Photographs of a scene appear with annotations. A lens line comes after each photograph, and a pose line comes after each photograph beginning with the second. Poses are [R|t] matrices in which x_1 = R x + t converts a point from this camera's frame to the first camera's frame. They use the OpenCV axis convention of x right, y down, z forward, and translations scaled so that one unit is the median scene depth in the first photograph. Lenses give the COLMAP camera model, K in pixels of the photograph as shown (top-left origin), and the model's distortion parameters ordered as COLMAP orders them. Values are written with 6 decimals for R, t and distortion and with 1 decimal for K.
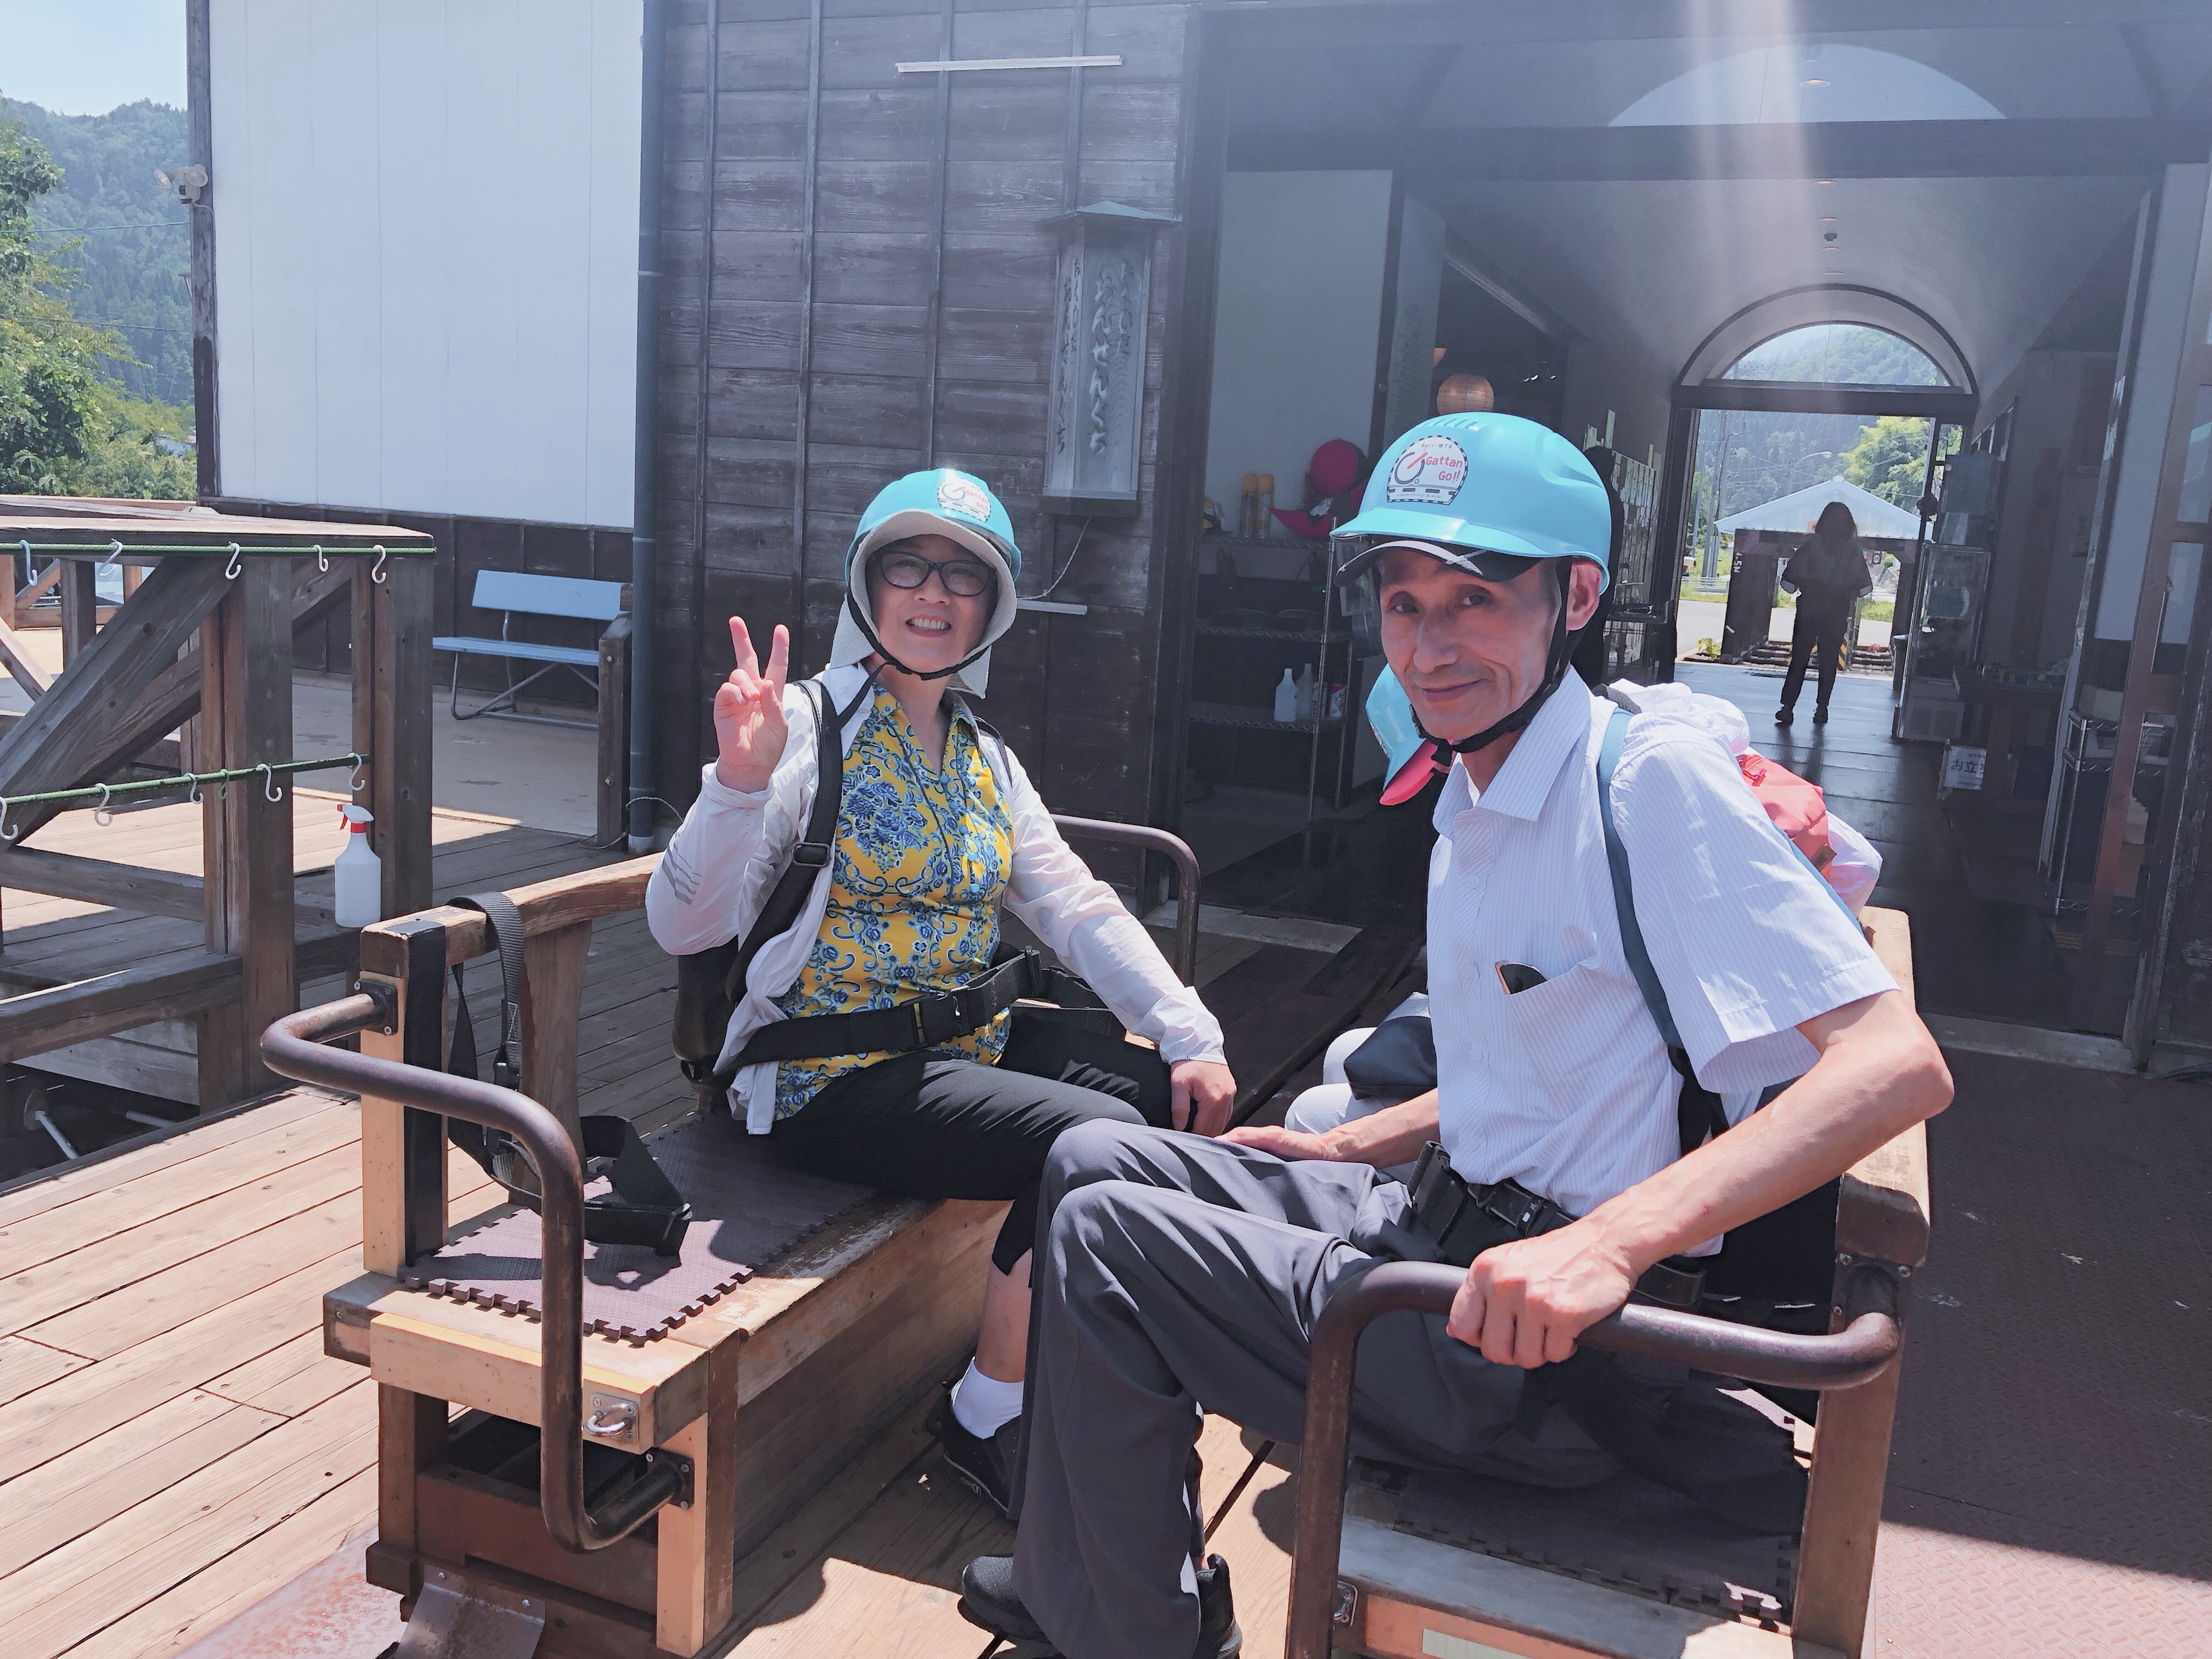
lens RADIAL K [[1749.4, 0, 1106.0], [0, 1749.4, 829.5], [0, 0, 1]] dist [0.064303, -0.056442]
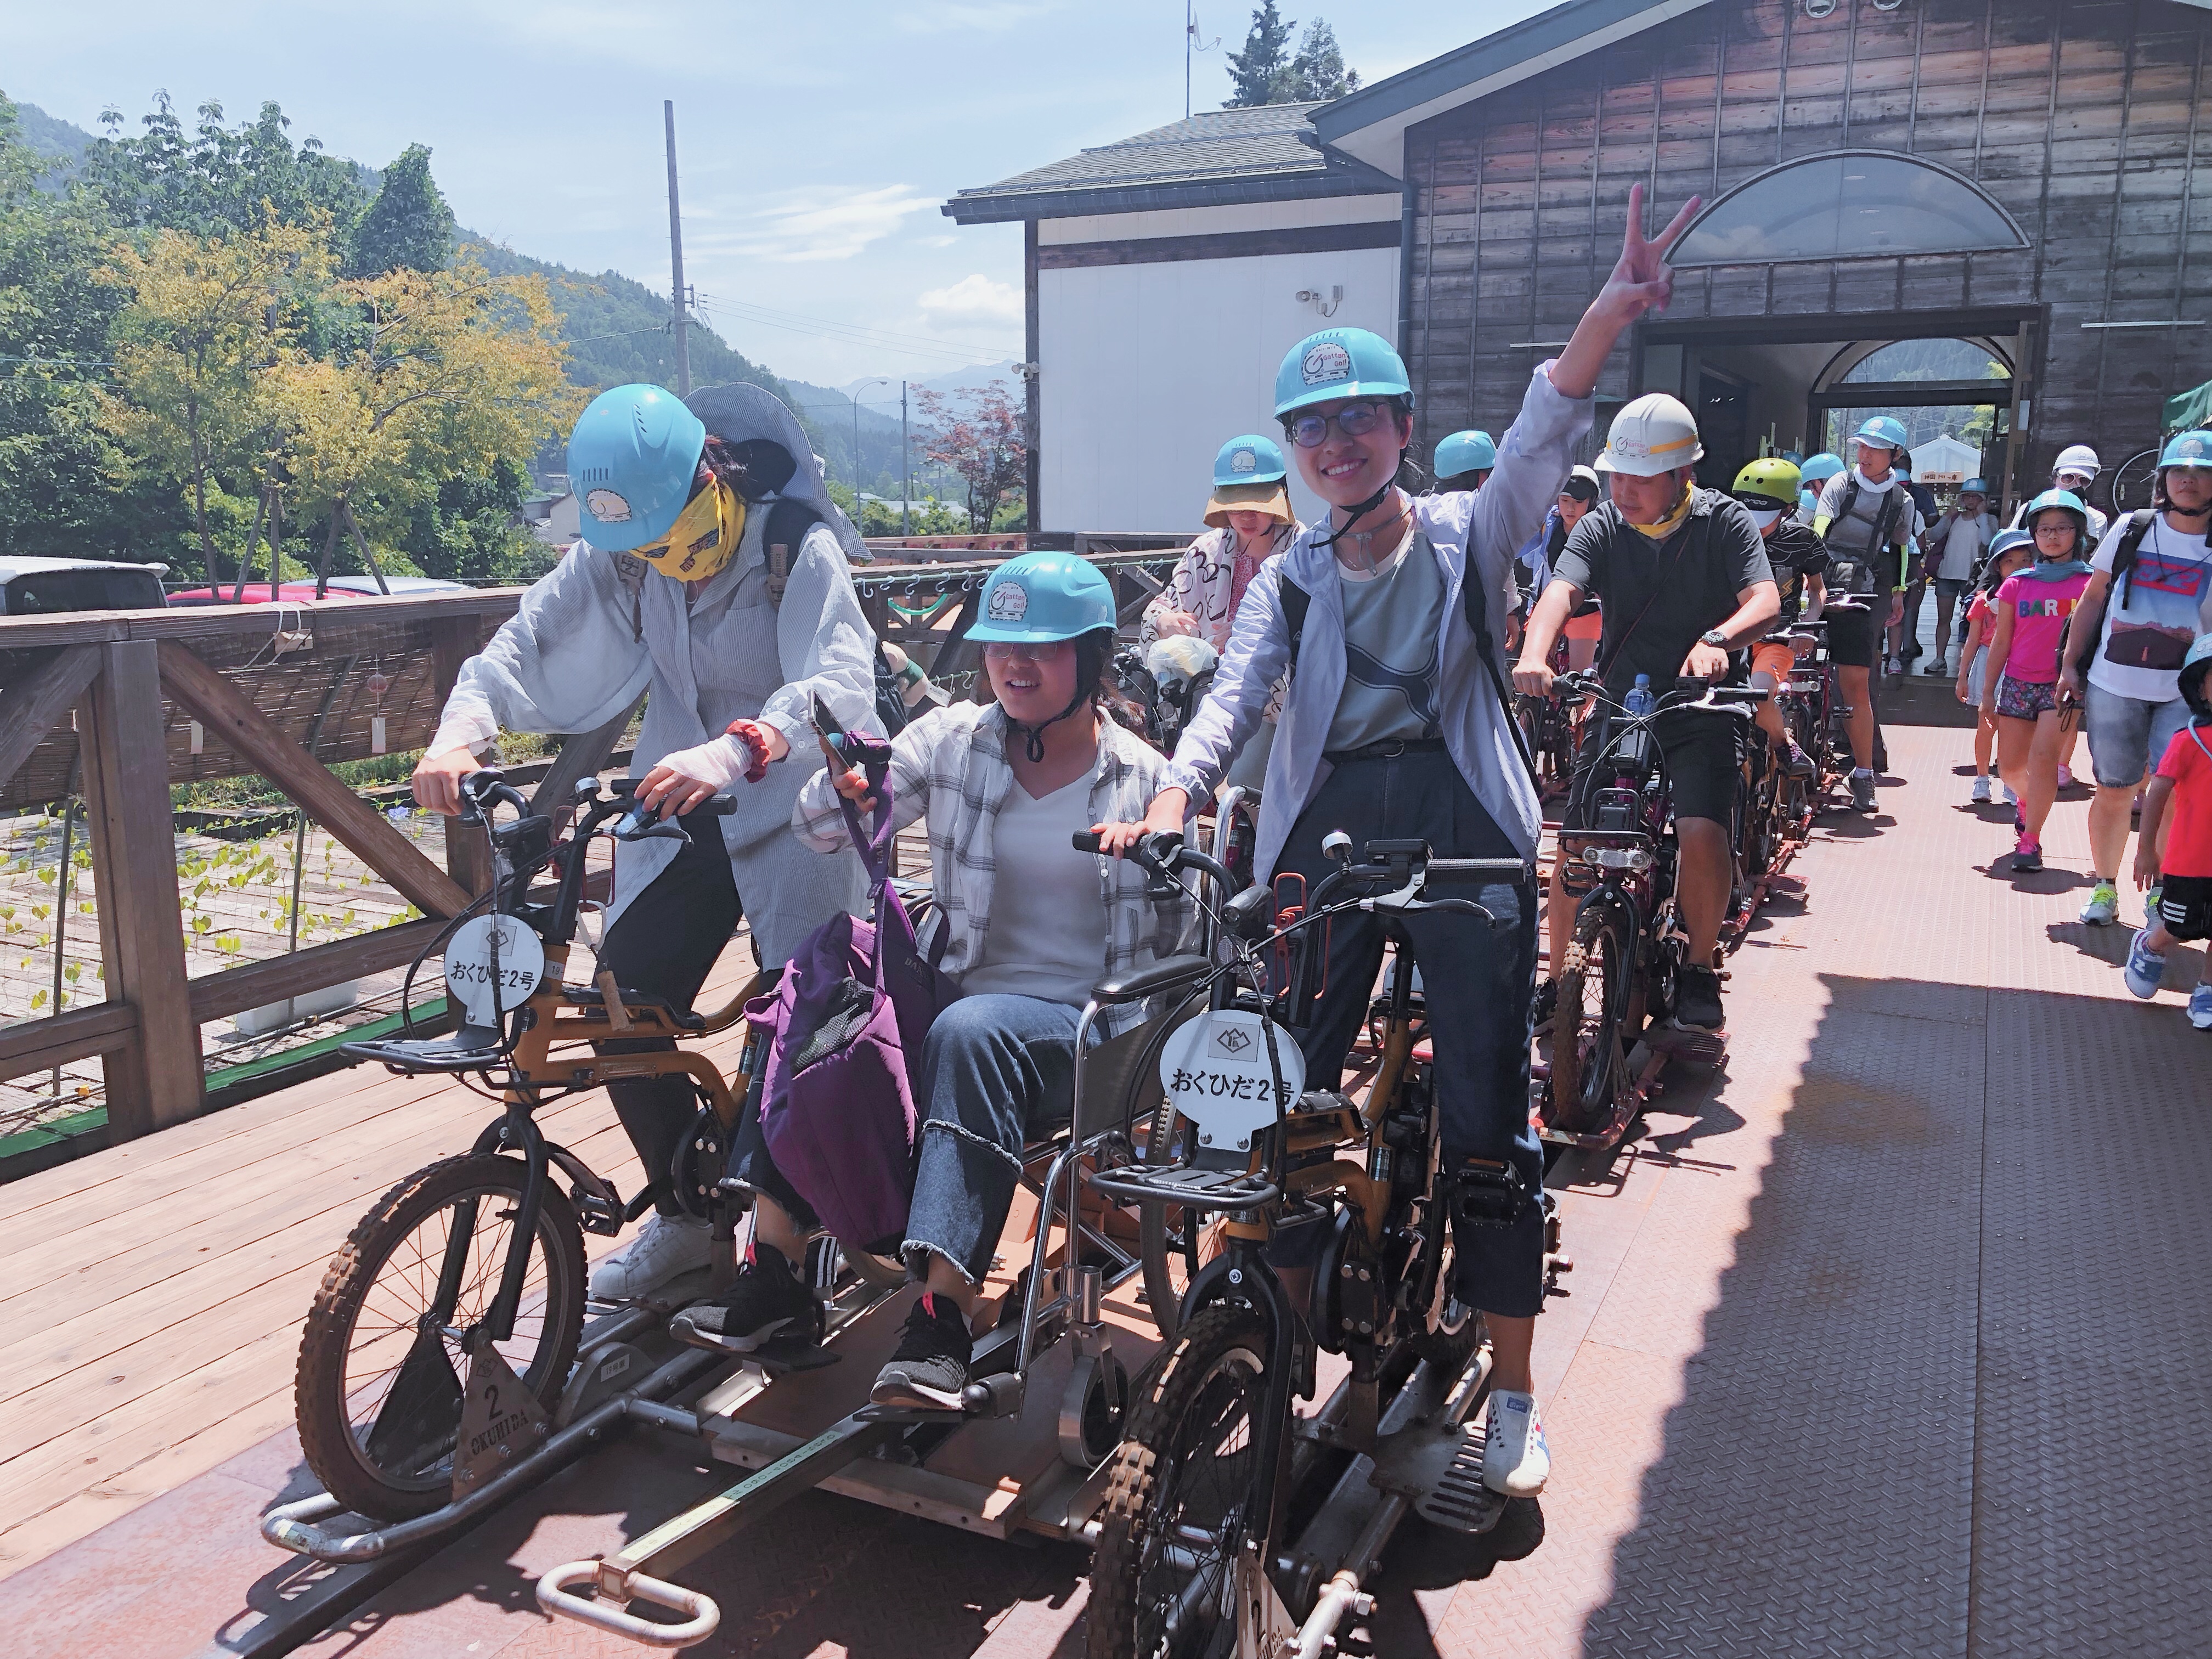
lens RADIAL K [[1749.4, 0, 1106.0], [0, 1749.4, 829.5], [0, 0, 1]] dist [0.064303, -0.056442]
pose [[0.996451, -0.047279, -0.069645, -0.158119], [0.047655, 0.998857, 0.003741, 0.068672], [0.069388, -0.007047, 0.997565, -0.460825]]
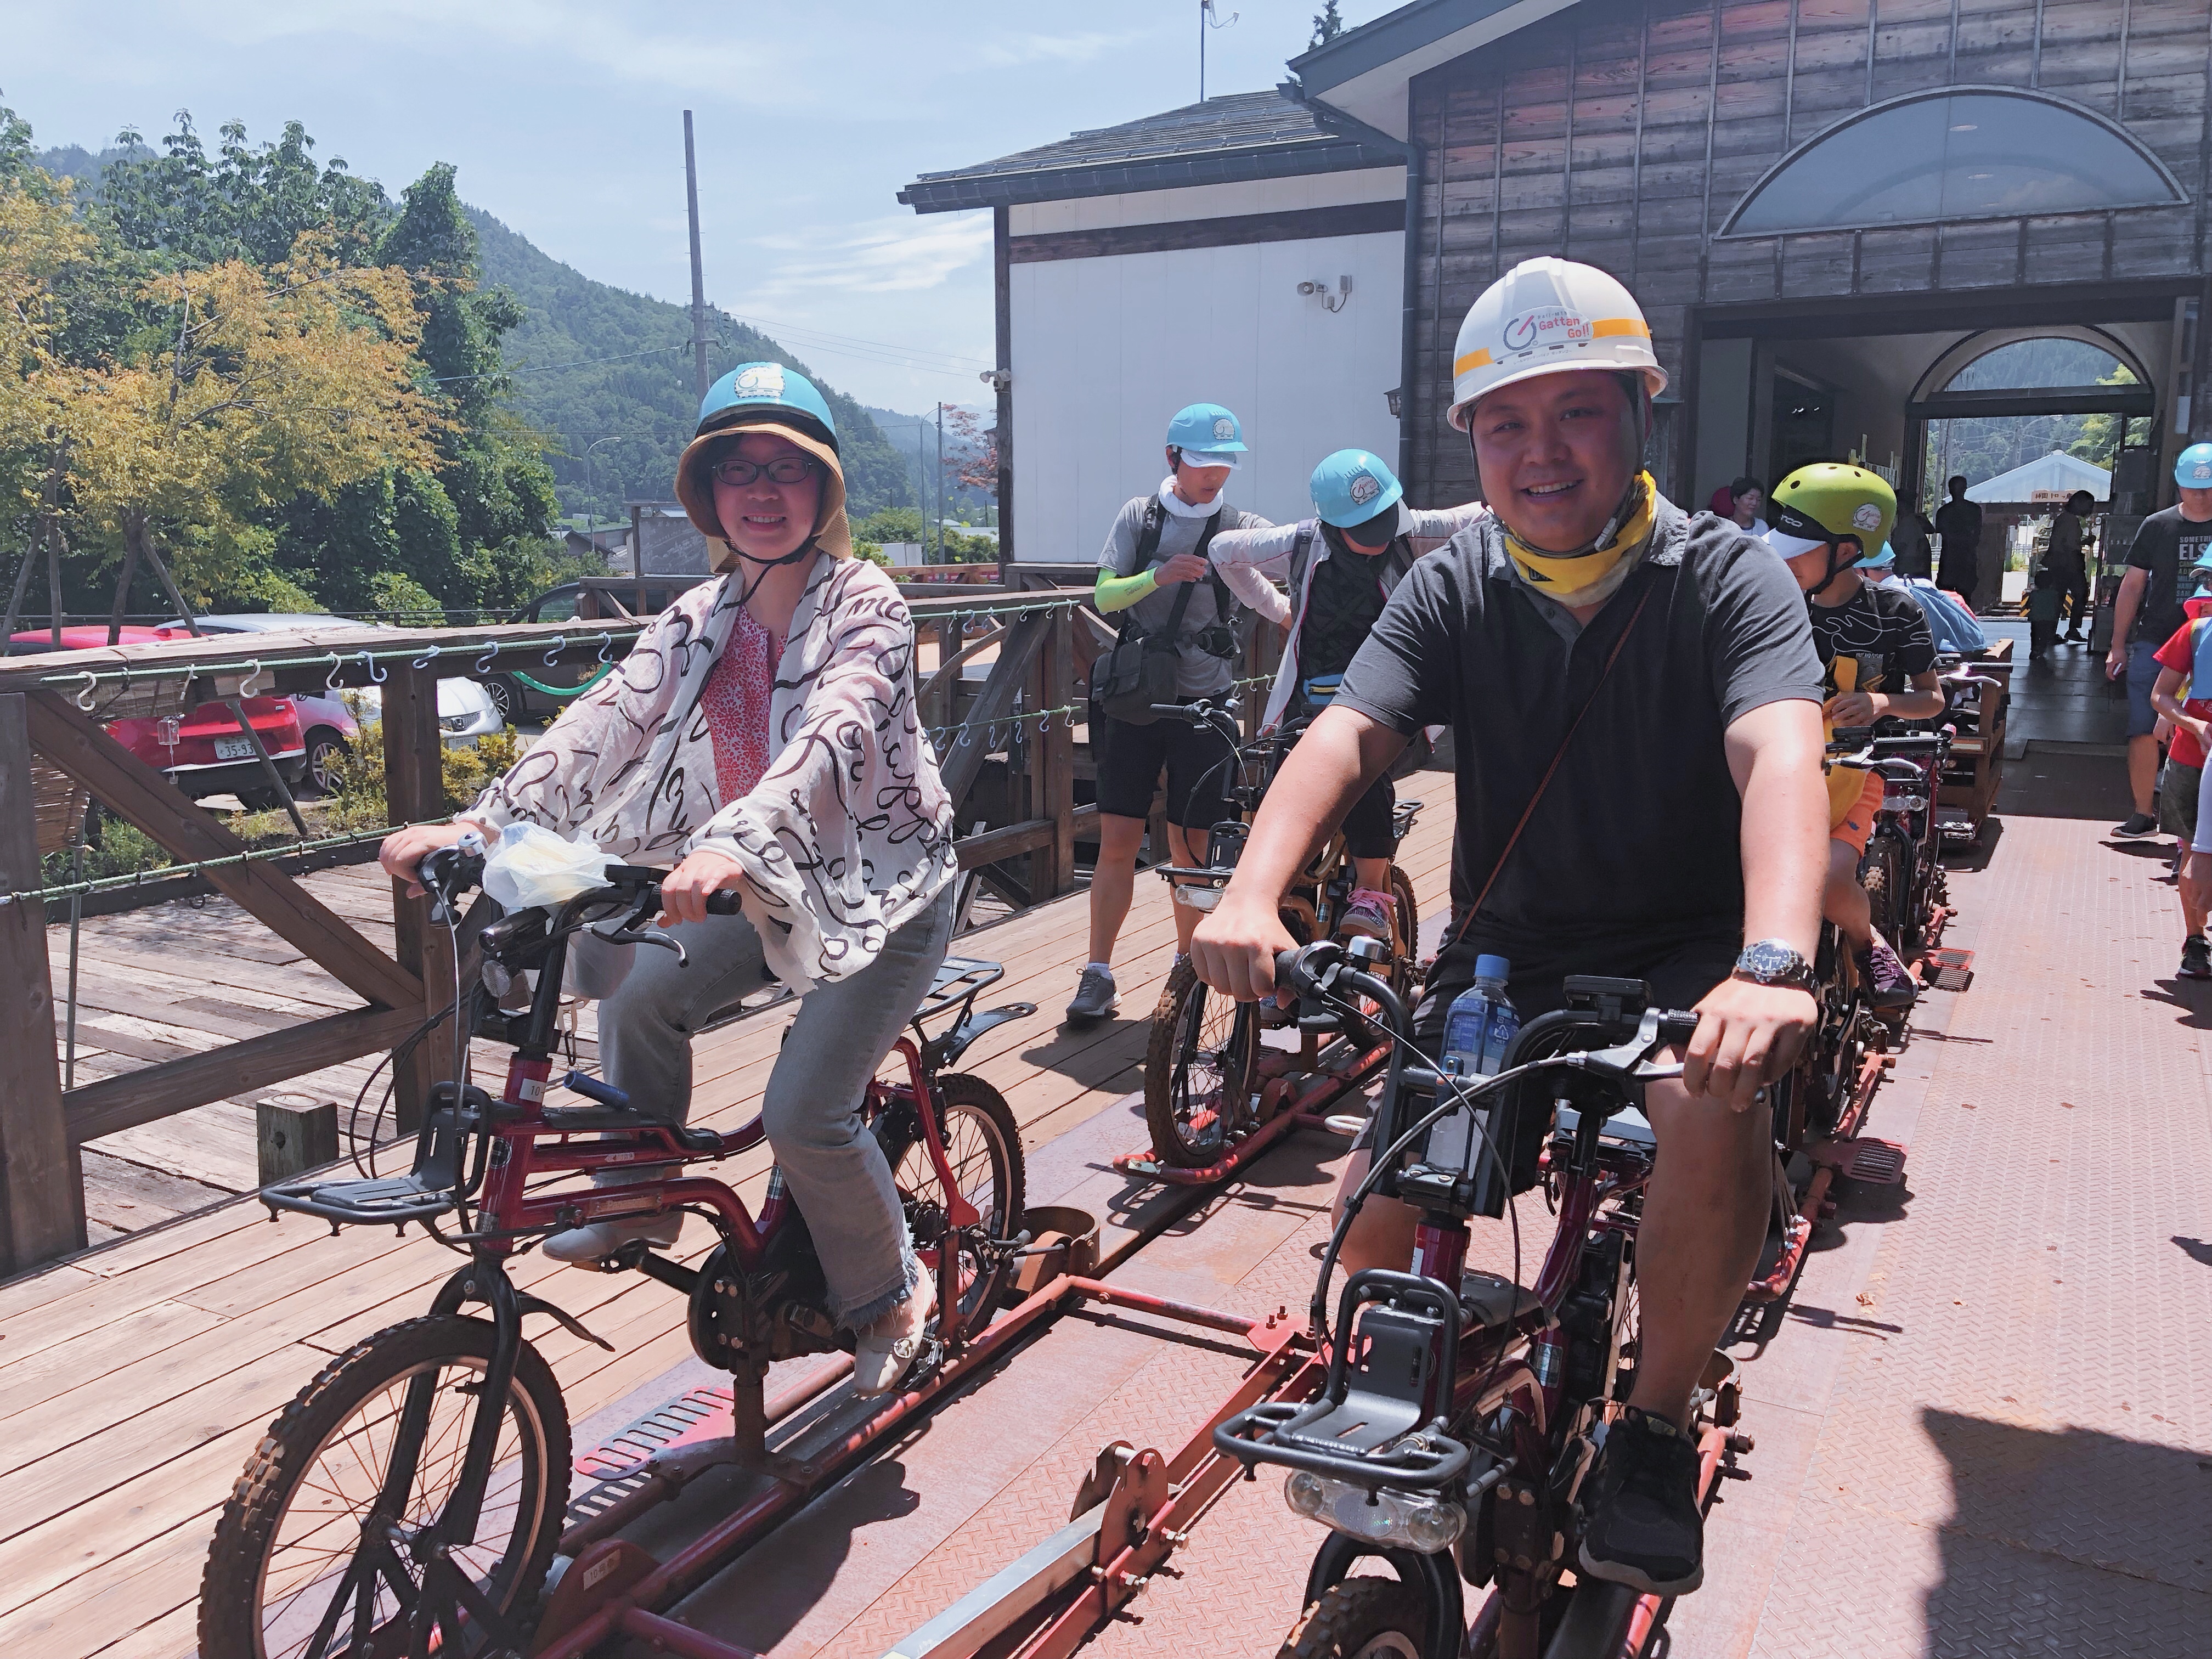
lens RADIAL K [[1749.4, 0, 1106.0], [0, 1749.4, 829.5], [0, 0, 1]] dist [0.064303, -0.056442]
pose [[0.992359, -0.044305, -0.115156, -0.116845], [0.043199, 0.998993, -0.012077, 0.048370], [0.115575, 0.007010, 0.993274, -0.334661]]
